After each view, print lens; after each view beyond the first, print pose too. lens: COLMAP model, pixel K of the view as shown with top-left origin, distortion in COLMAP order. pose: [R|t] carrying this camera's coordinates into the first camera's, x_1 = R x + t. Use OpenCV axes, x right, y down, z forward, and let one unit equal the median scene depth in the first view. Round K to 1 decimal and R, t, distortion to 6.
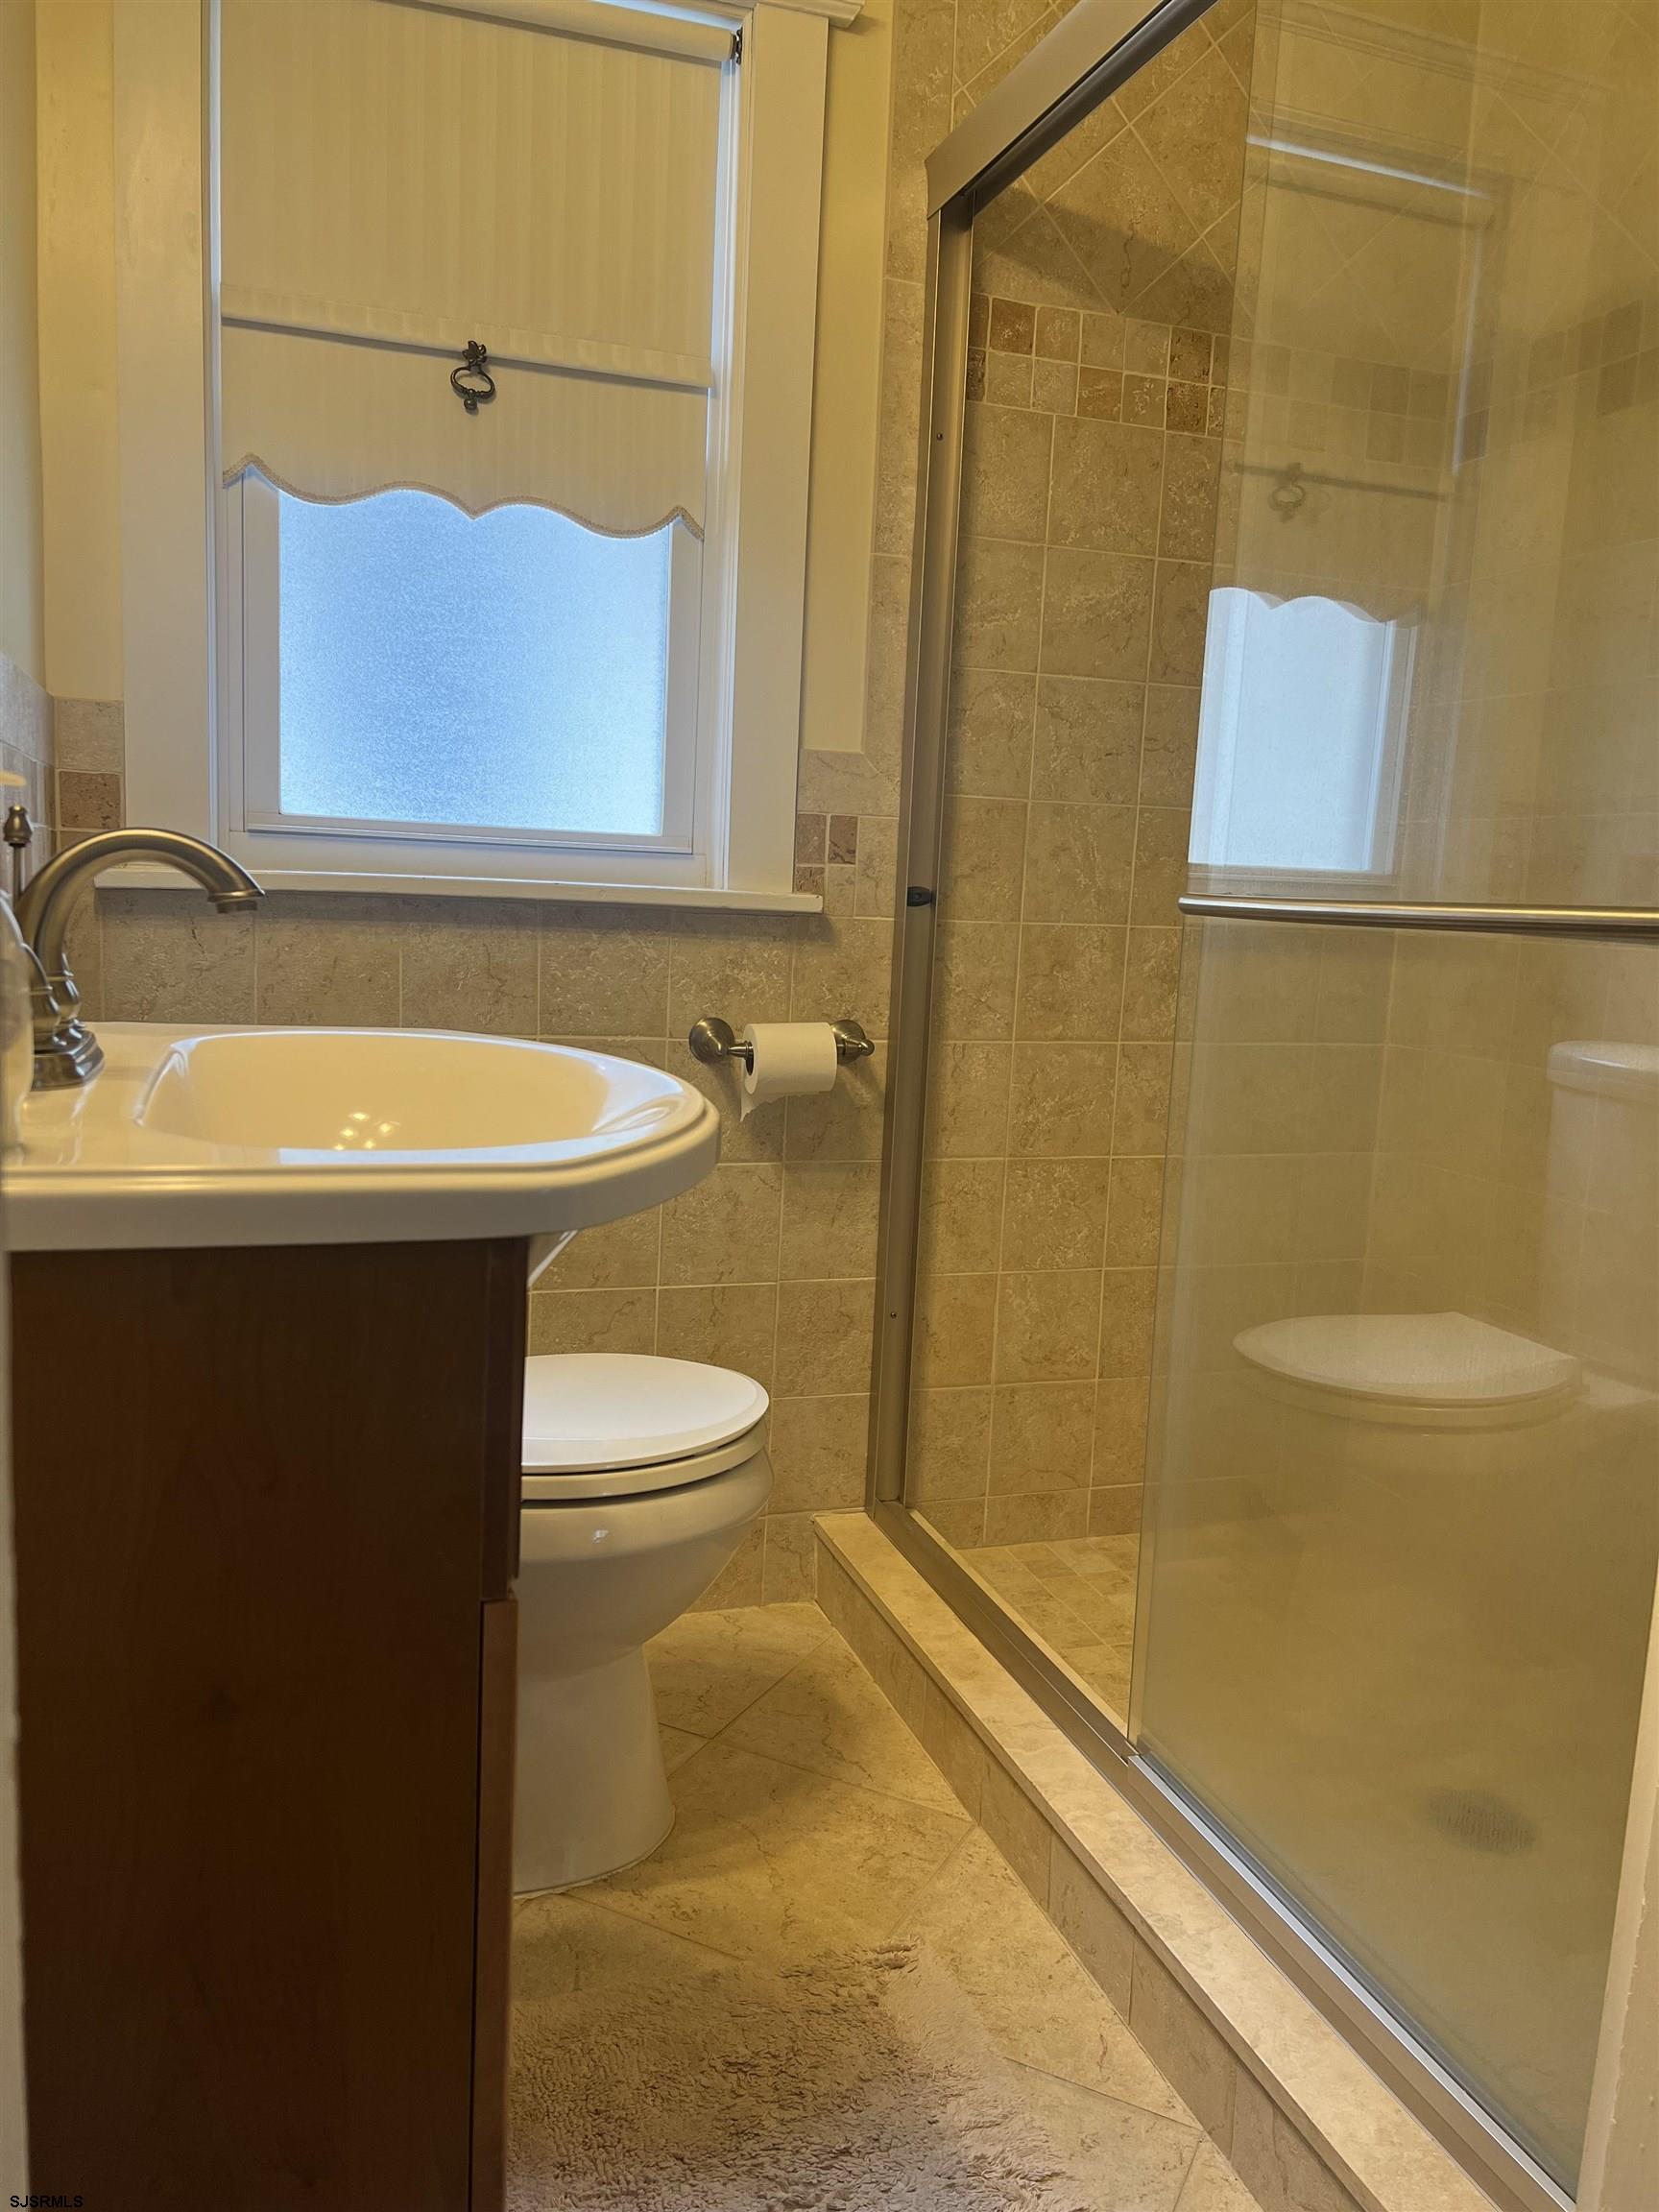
lens RADIAL K [[1655.7, 0, 829.7], [0, 1655.7, 1106.4], [0, 0, 1]] dist [0.046825, -0.051746]
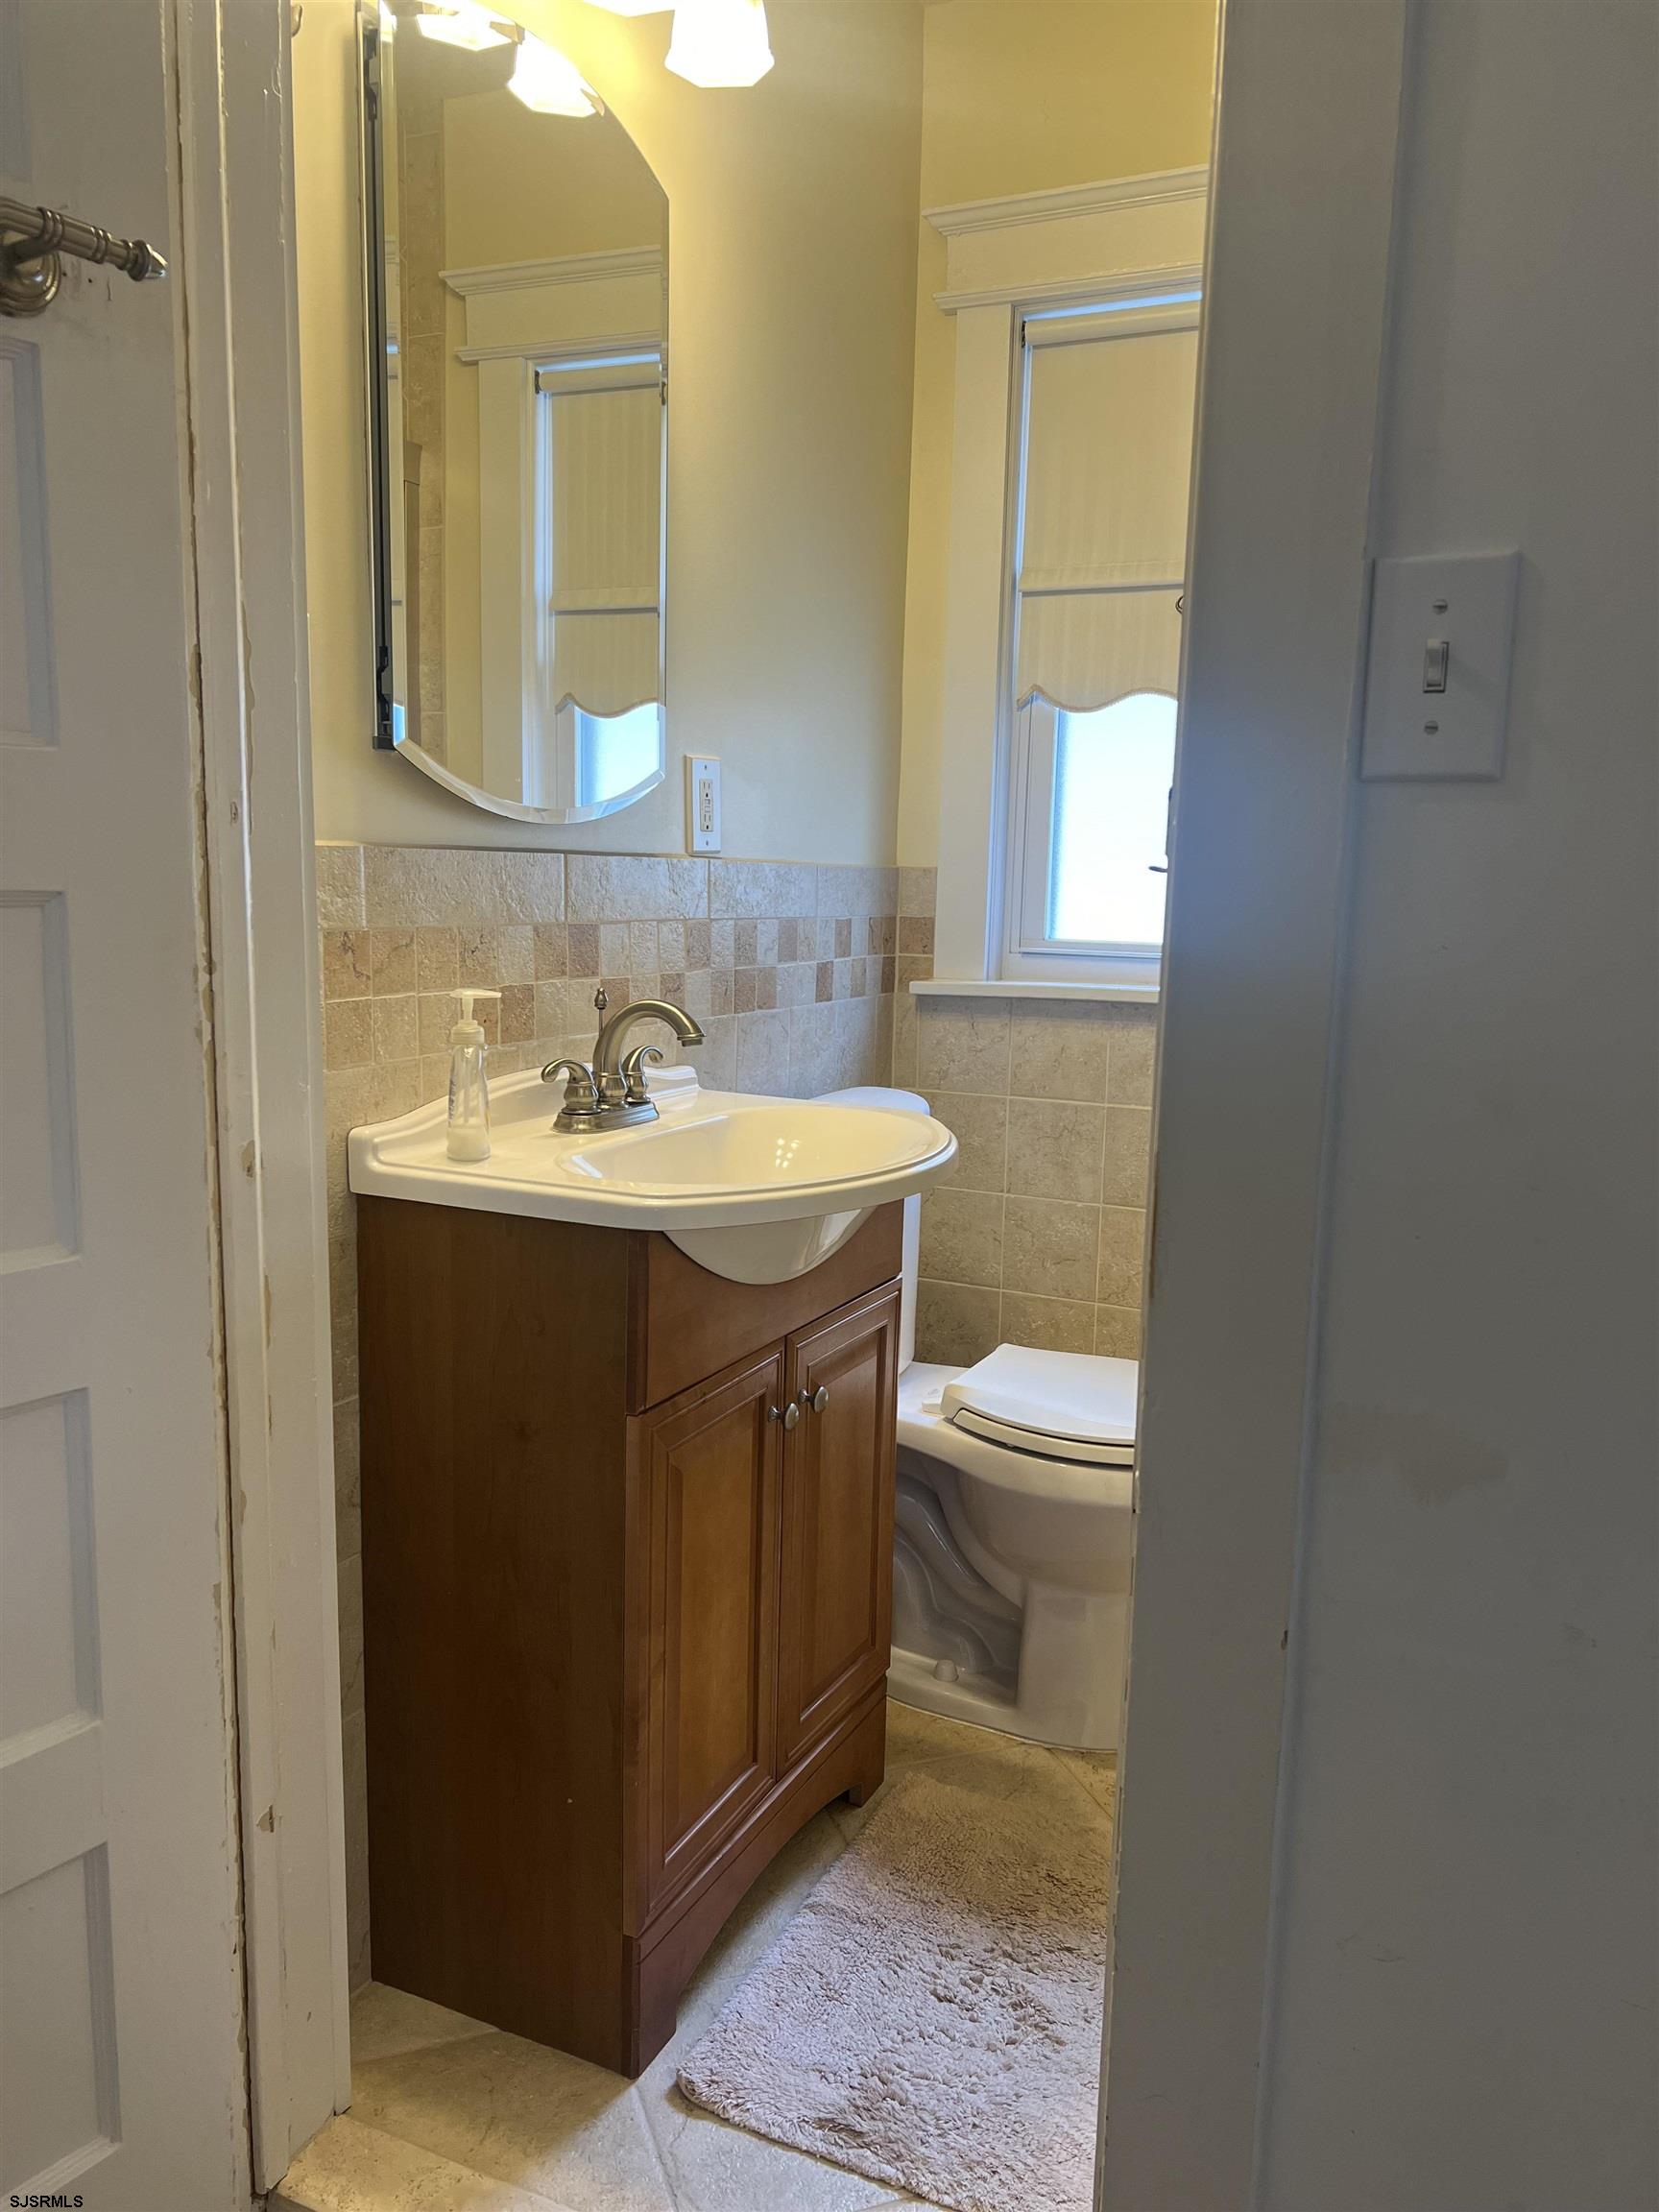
lens RADIAL K [[1655.7, 0, 835.3], [0, 1655.7, 1111.0], [0, 0, 1]] dist [0.046825, -0.051746]
pose [[0.719537, 0.071283, -0.690786, 0.534357], [-0.083198, 0.996402, 0.016159, -0.045521], [0.689453, 0.045845, 0.722878, -0.105869]]
